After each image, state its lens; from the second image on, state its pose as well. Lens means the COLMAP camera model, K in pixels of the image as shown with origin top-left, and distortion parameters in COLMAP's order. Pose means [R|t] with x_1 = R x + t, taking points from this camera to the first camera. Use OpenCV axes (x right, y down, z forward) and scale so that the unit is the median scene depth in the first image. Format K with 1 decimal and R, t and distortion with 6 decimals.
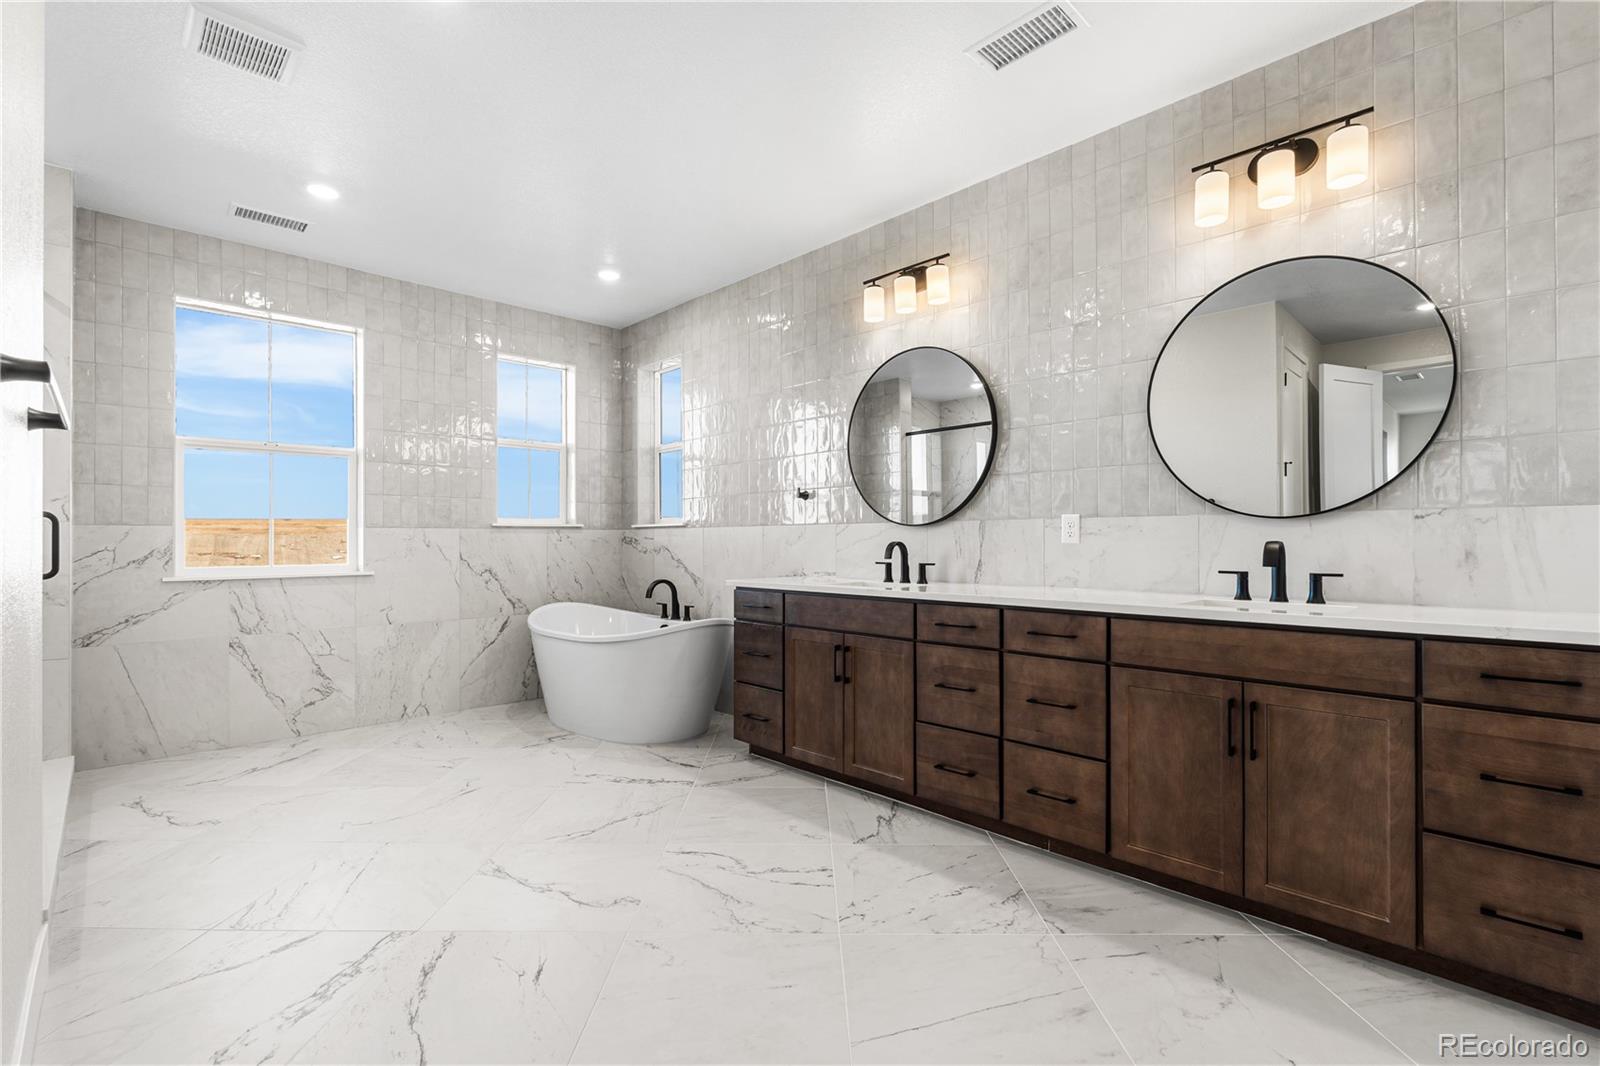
lens RADIAL K [[722.3, 0, 785.6], [0, 722.3, 533.1], [0, 0, 1]] dist [-0.003396, -0.000205]
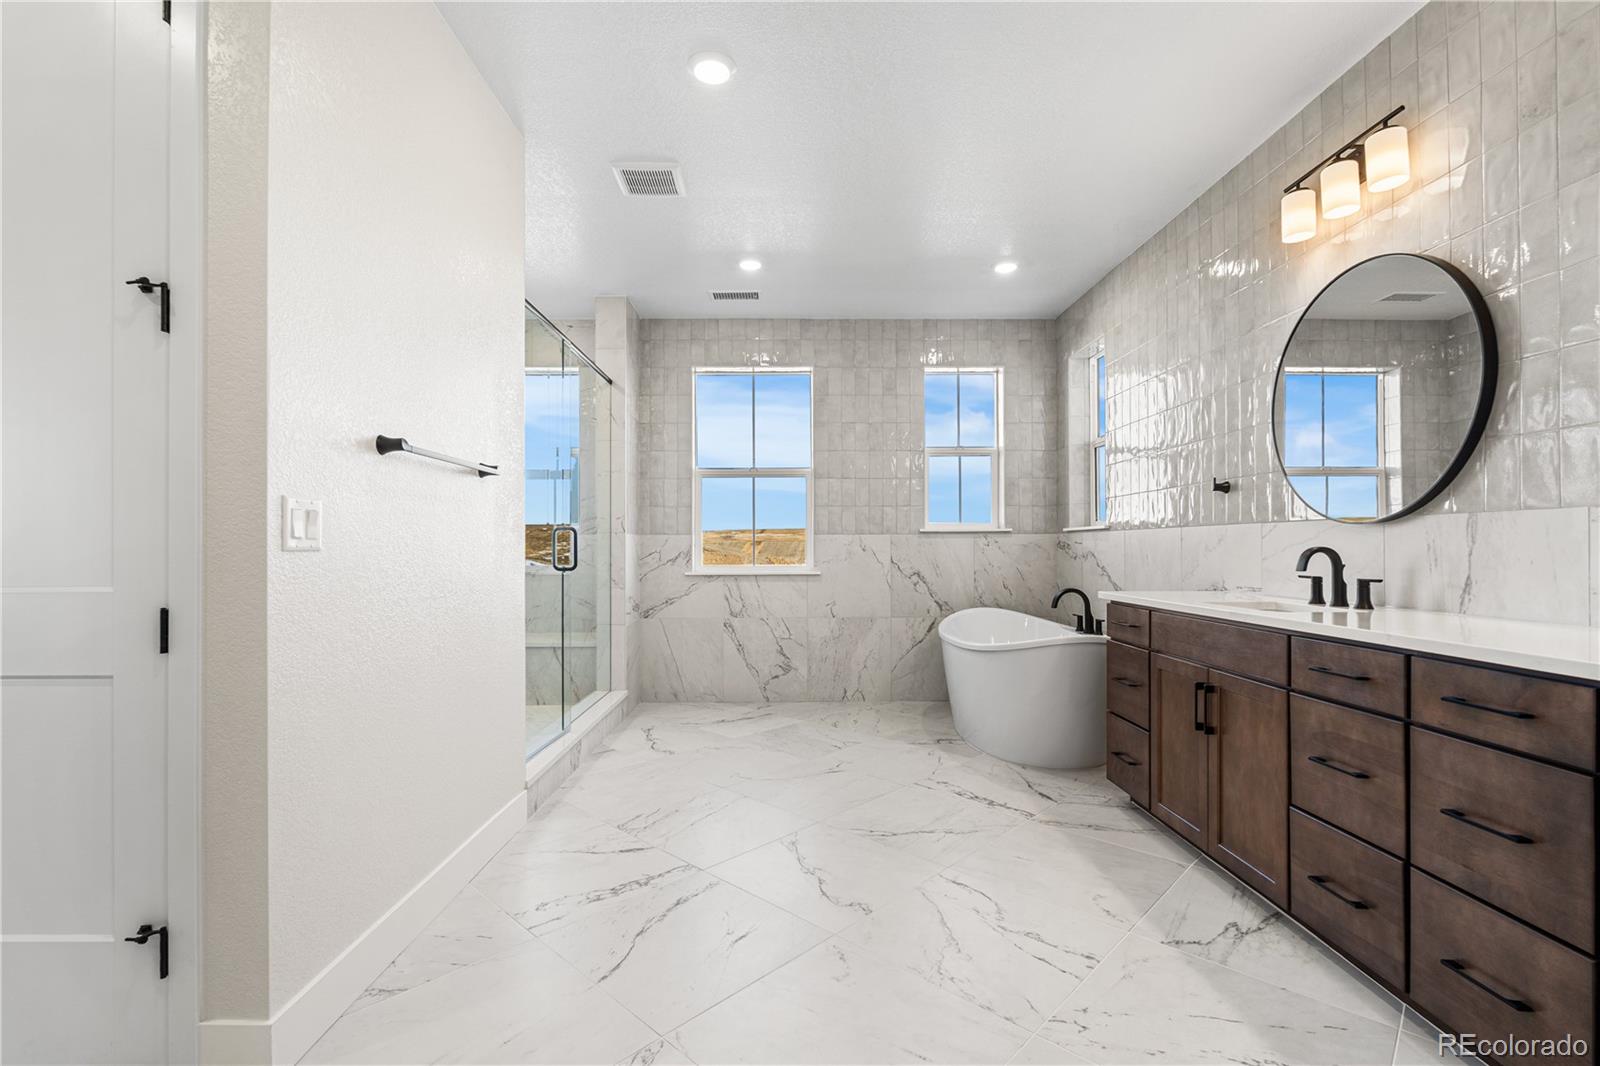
lens RADIAL K [[722.3, 0, 794.9], [0, 722.3, 540.8], [0, 0, 1]] dist [-0.003396, -0.000205]
pose [[0.727366, -0.004473, -0.686235, 0.255360], [0.007242, 0.999973, 0.001158, 0.001366], [0.686211, -0.005812, 0.727379, 0.138332]]
